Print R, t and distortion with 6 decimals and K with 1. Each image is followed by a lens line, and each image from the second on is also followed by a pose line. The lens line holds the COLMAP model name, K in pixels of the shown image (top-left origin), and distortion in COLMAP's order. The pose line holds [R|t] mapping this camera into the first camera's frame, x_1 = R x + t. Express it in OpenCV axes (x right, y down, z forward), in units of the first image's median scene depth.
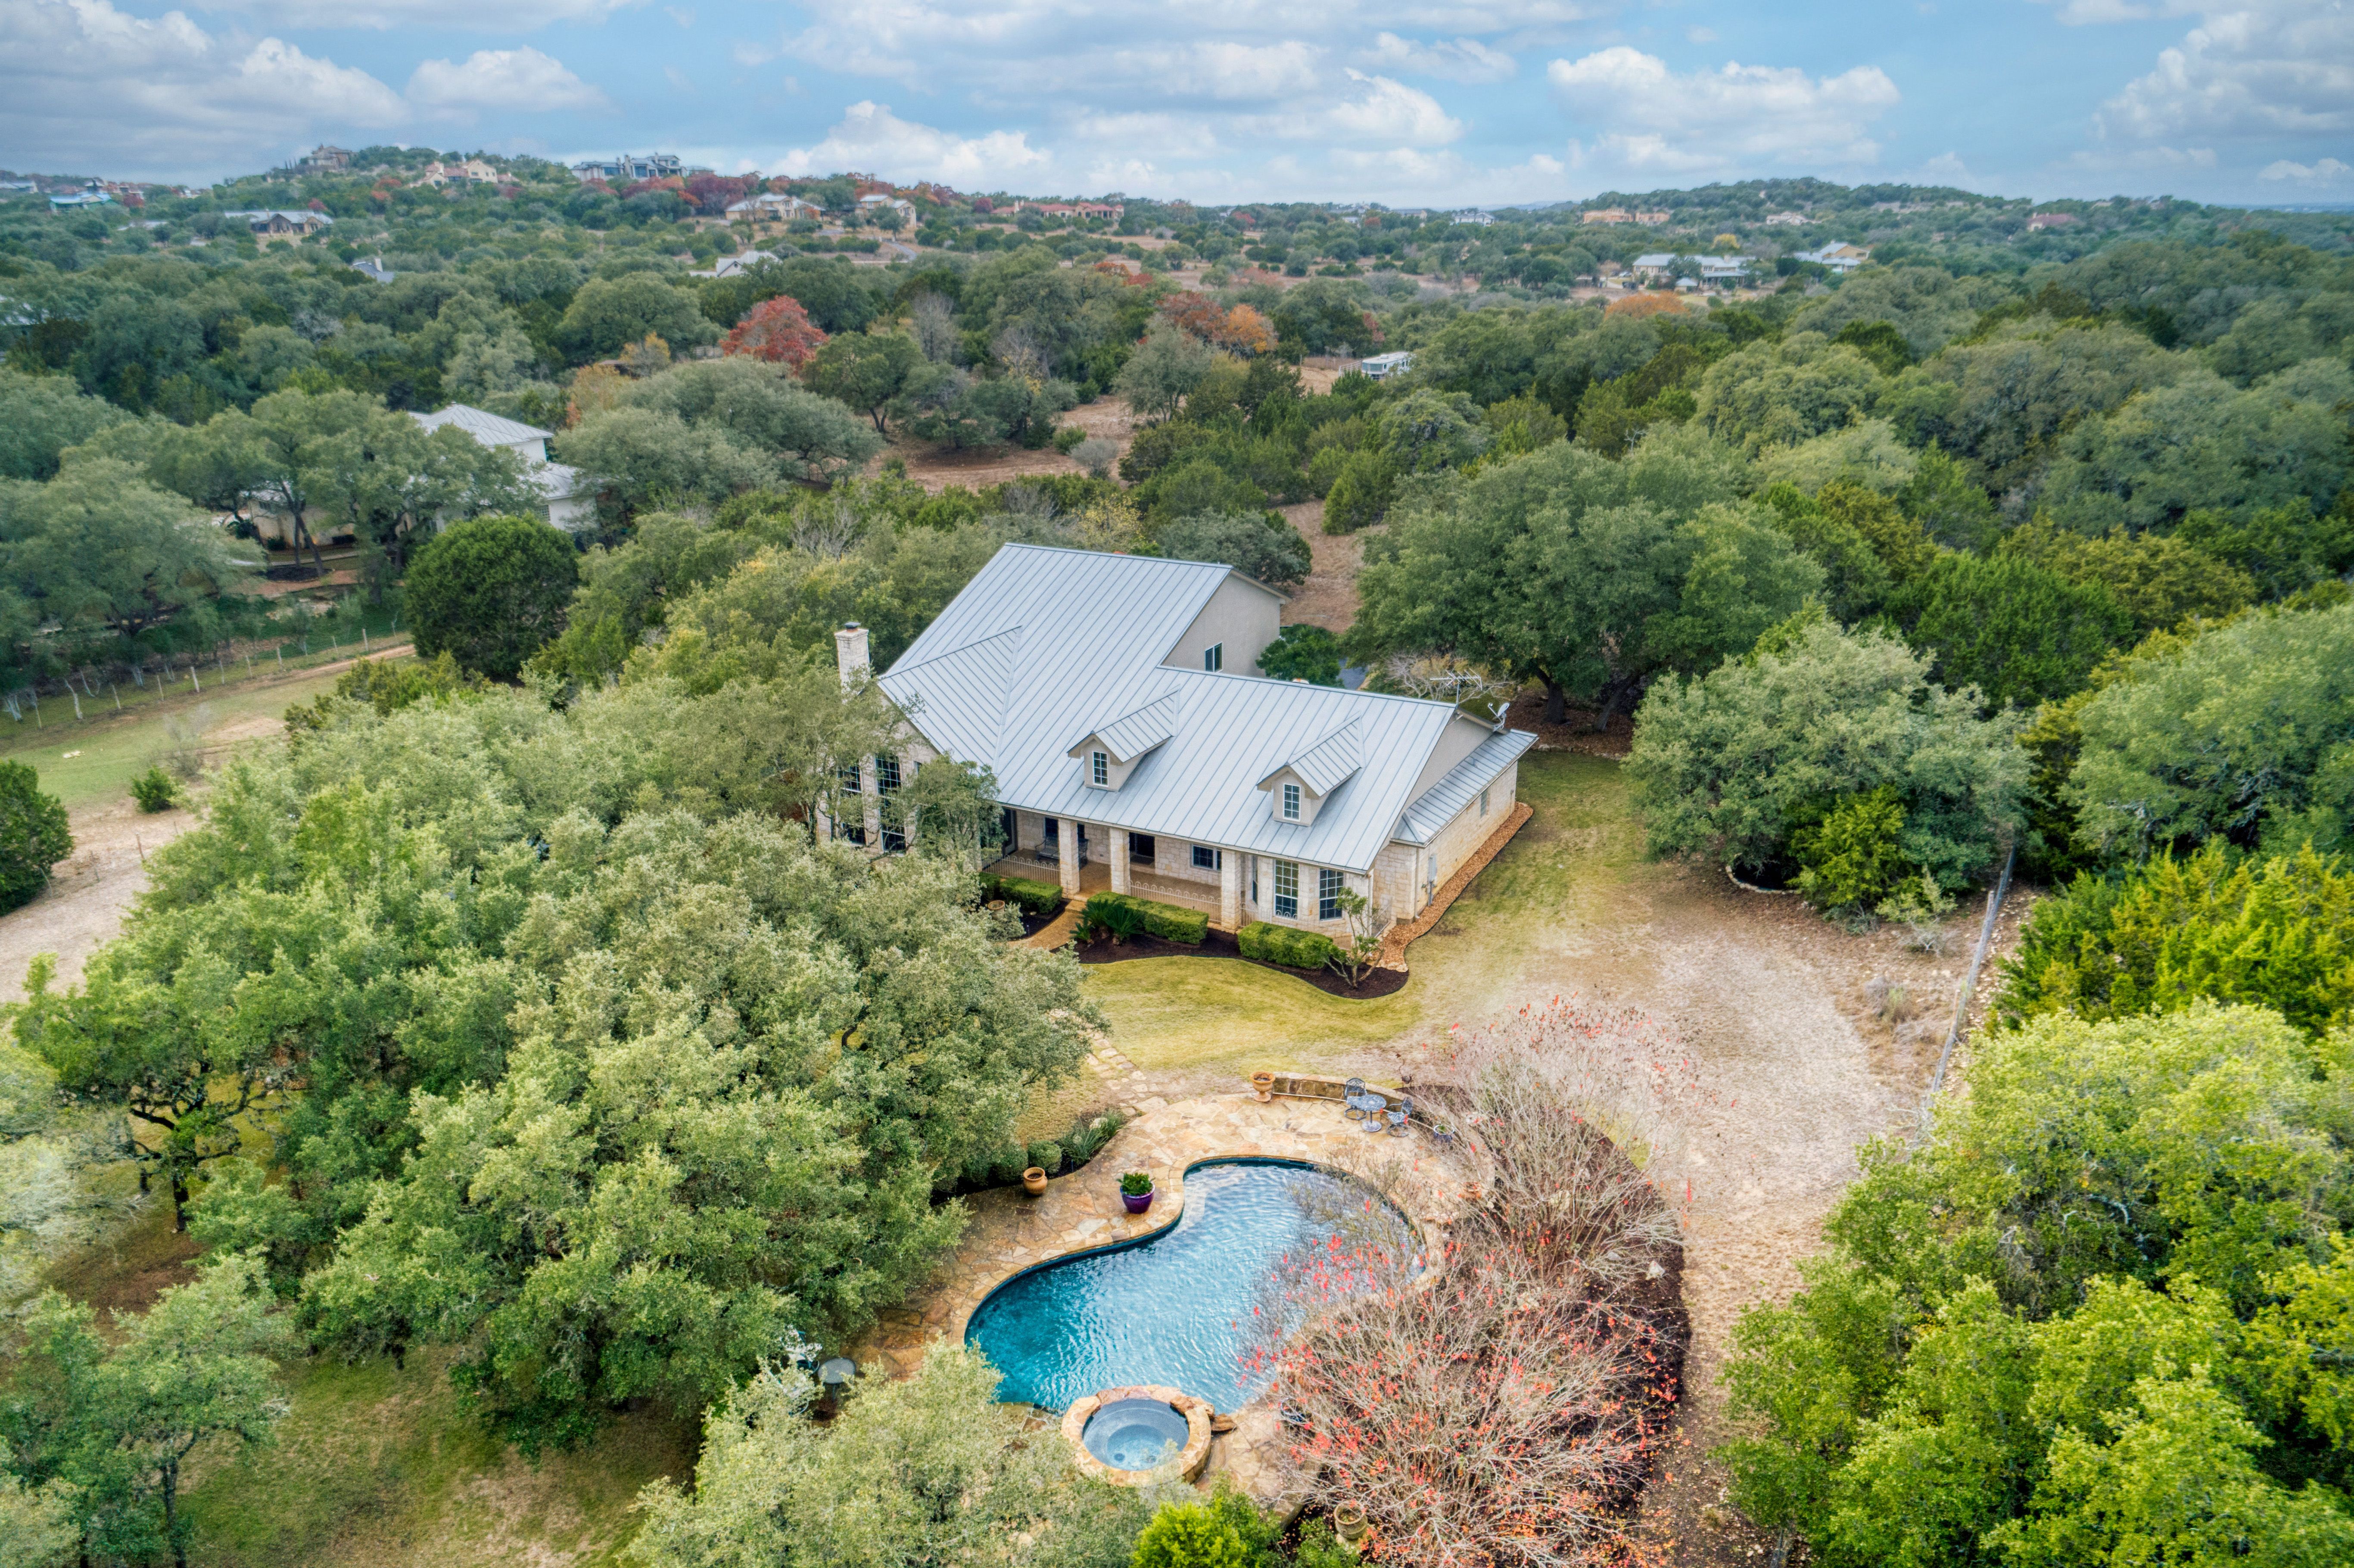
lens RADIAL K [[1592.5, 0, 1189.5], [0, 1592.5, 781.7], [0, 0, 1]] dist [0.000528, 0.007312]
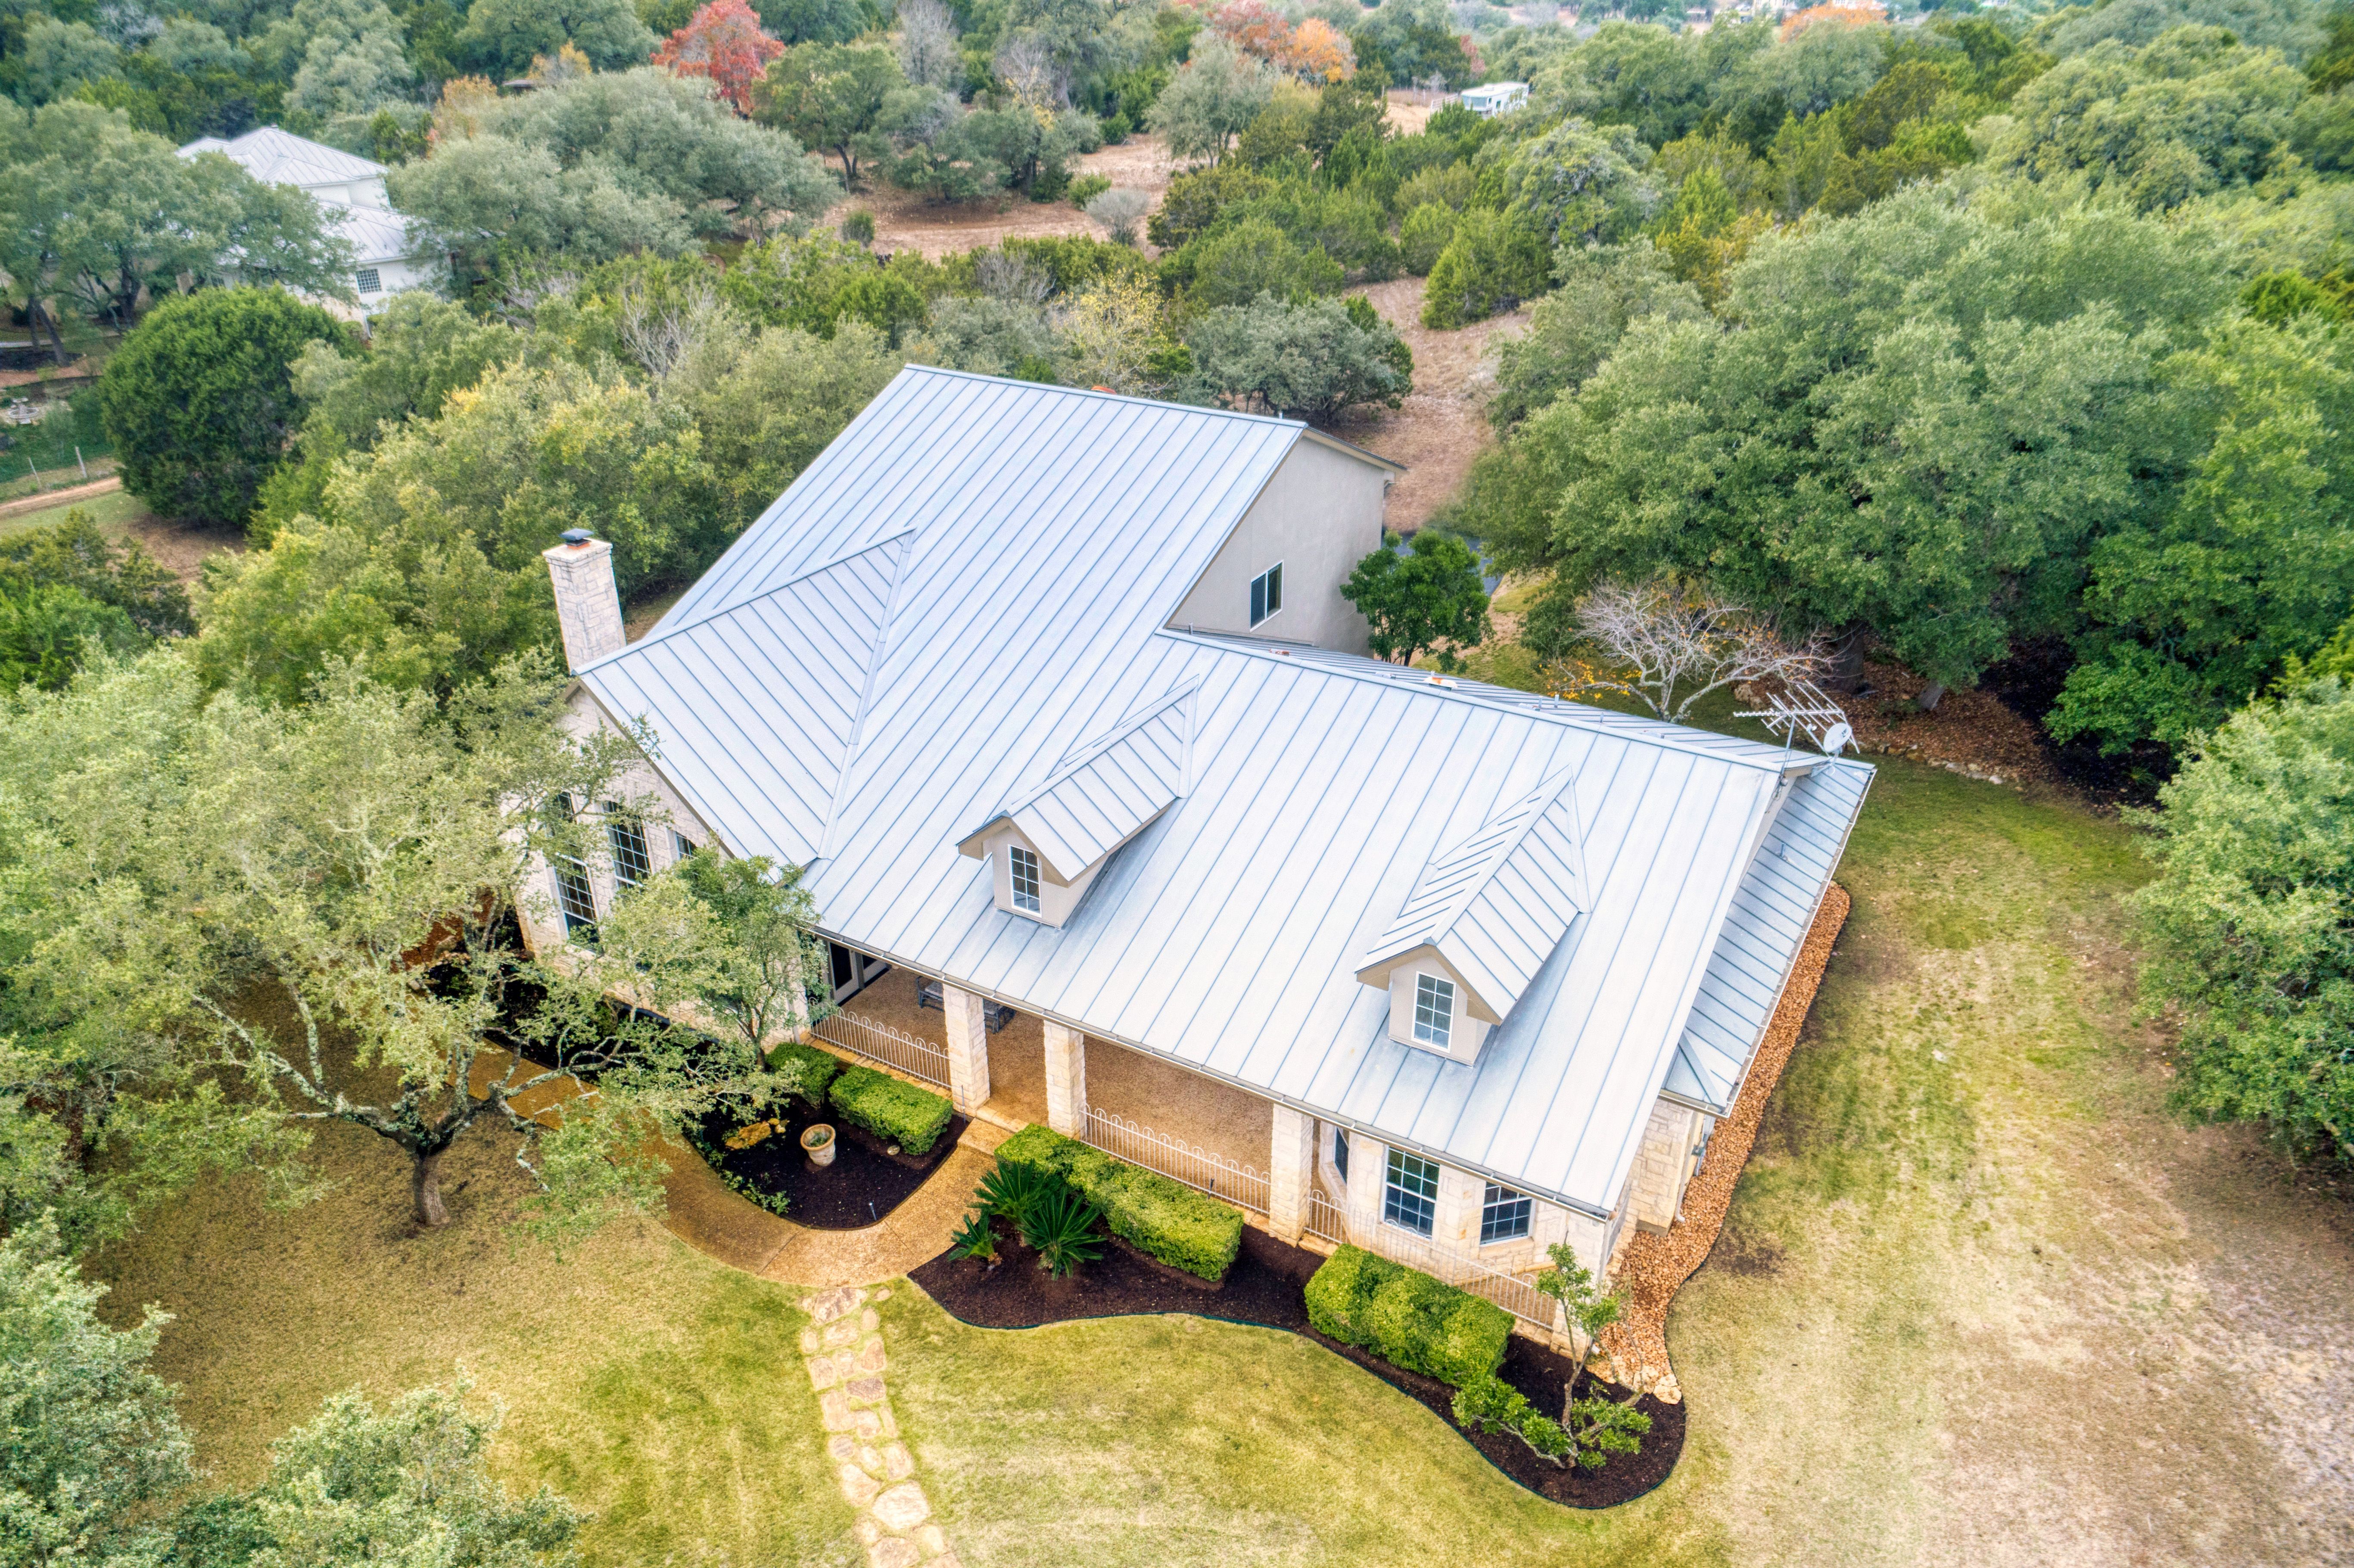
lens RADIAL K [[1592.5, 0, 1189.5], [0, 1592.5, 781.7], [0, 0, 1]] dist [0.000528, 0.007312]
pose [[0.999369, 0.023359, -0.026763, 0.002475], [-0.019404, 0.990024, 0.139559, -0.046316], [0.029756, -0.138952, 0.989852, 0.231942]]
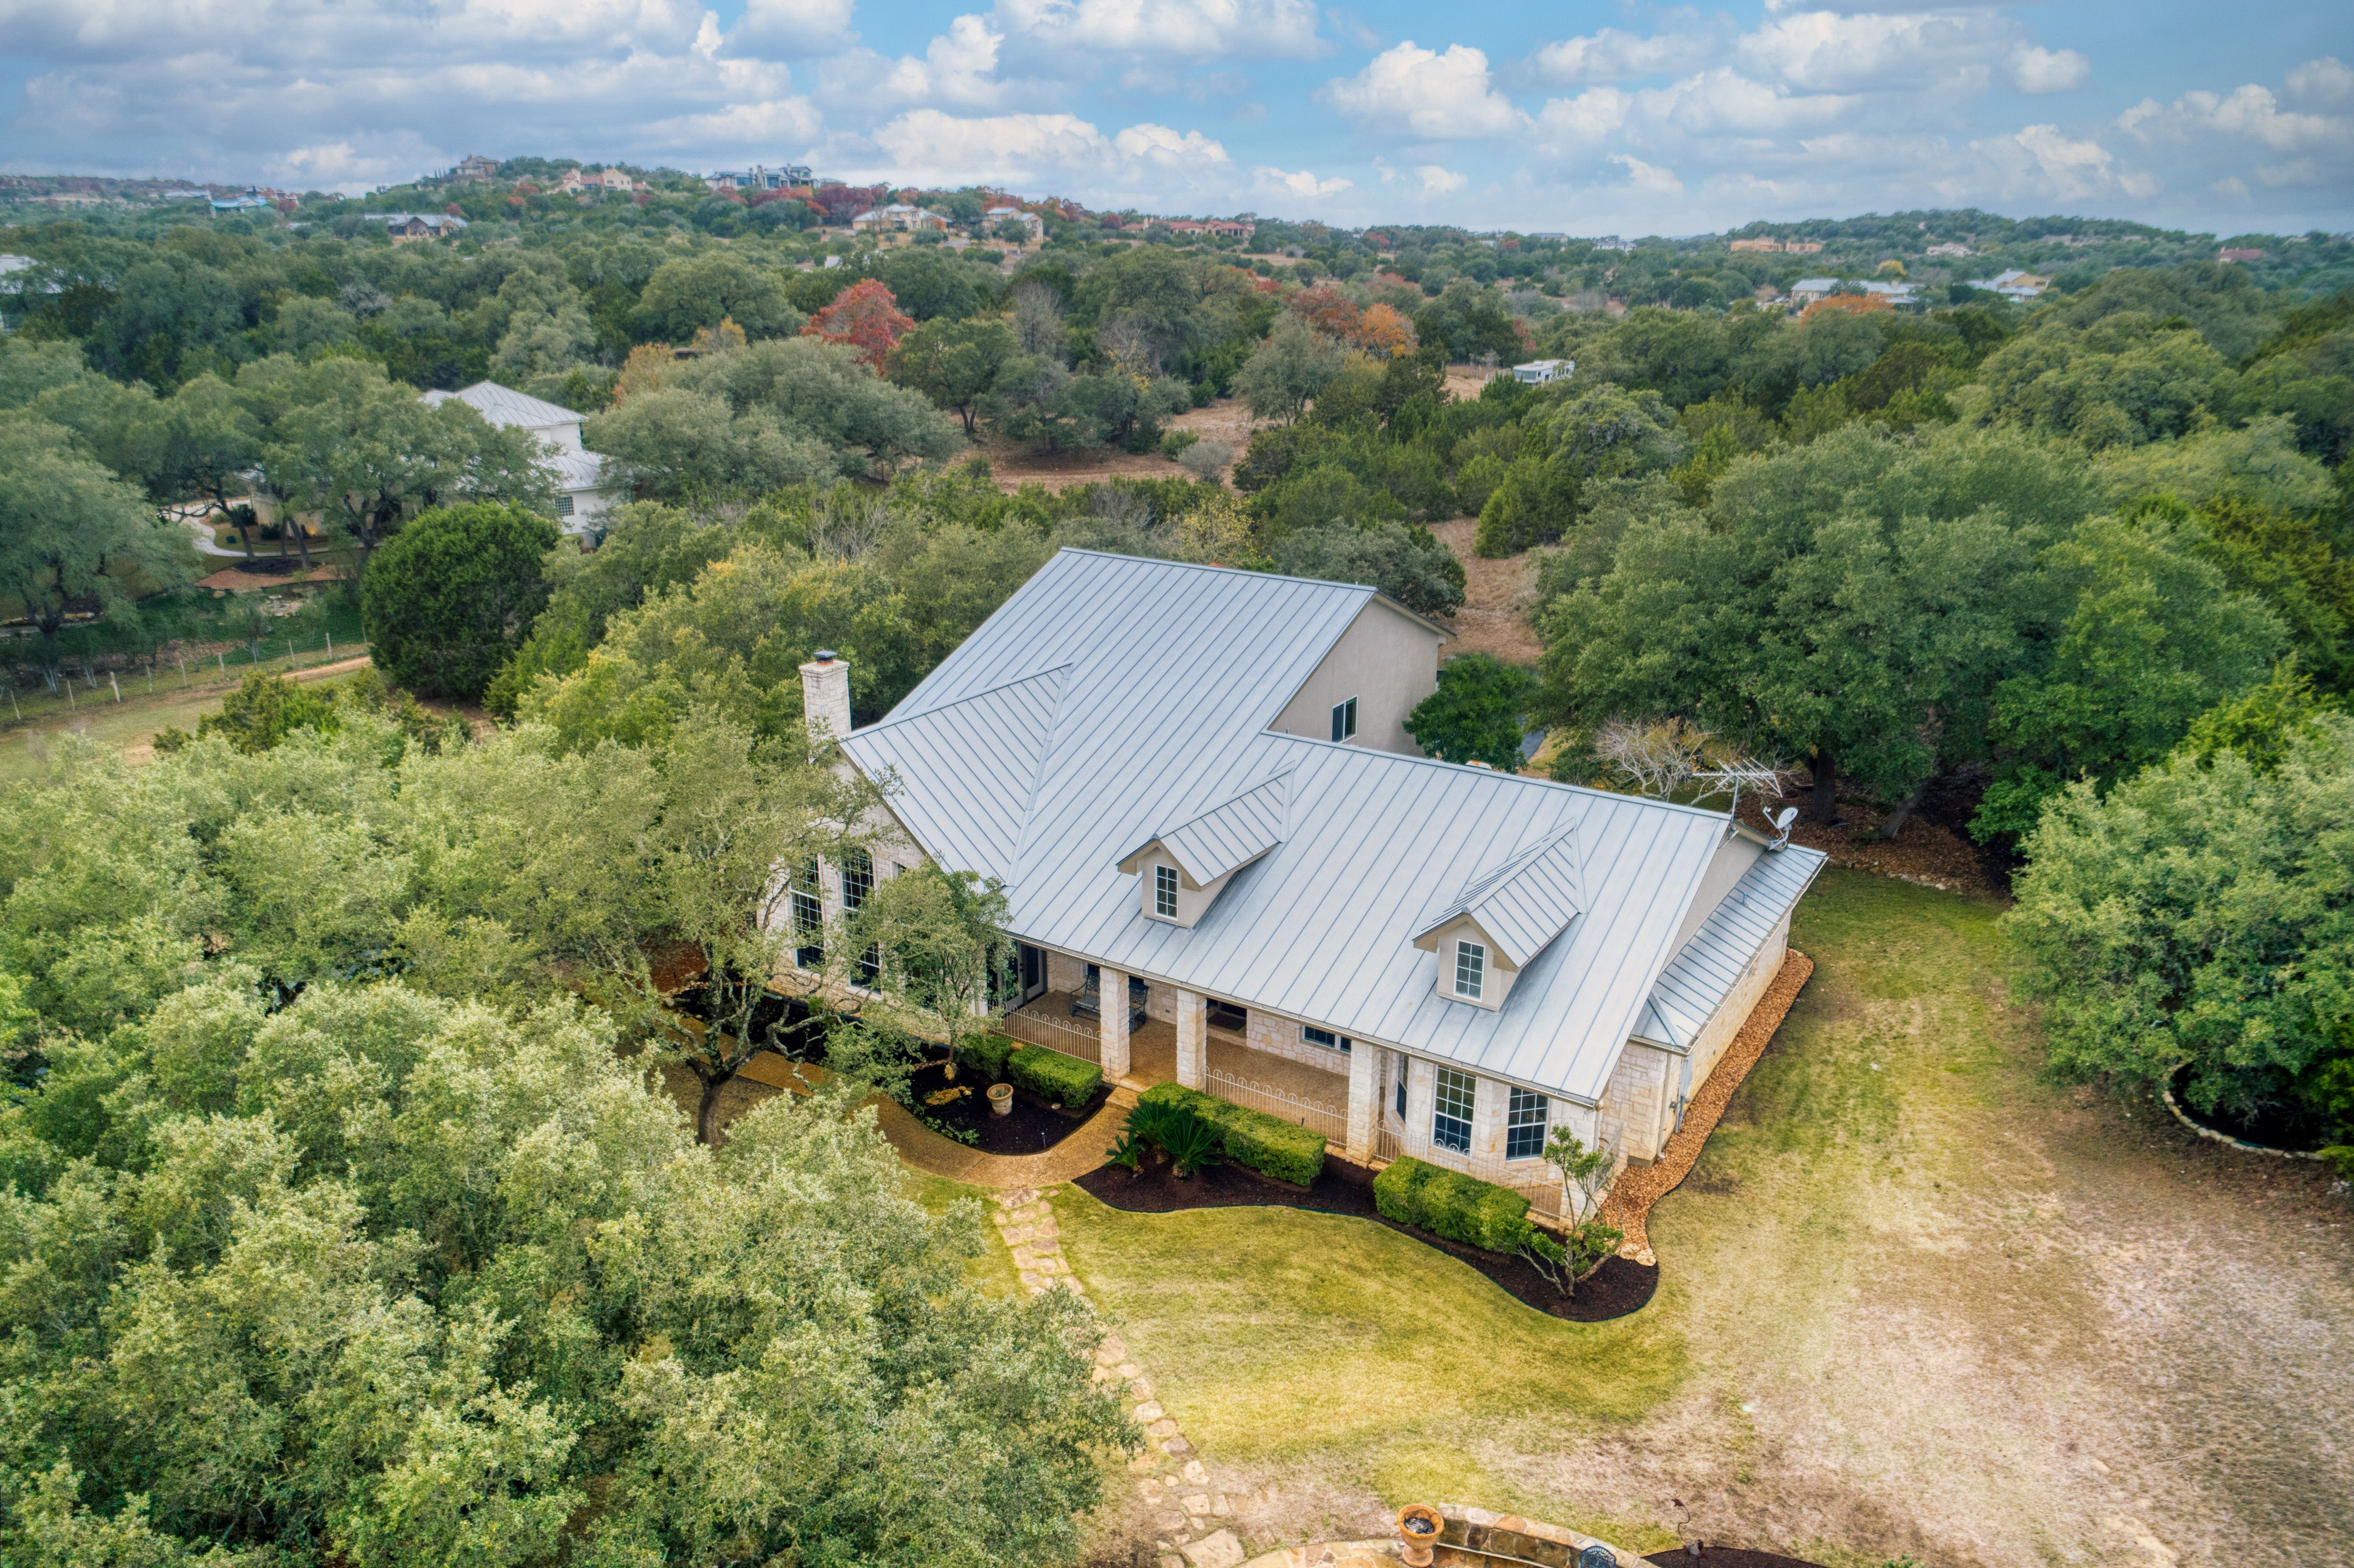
lens RADIAL K [[1592.5, 0, 1189.5], [0, 1592.5, 781.7], [0, 0, 1]] dist [0.000528, 0.007312]
pose [[0.996835, 0.039511, -0.068986, -0.001728], [-0.040624, 0.999065, -0.014799, -0.019142], [0.068336, 0.017555, 0.997508, 0.155288]]
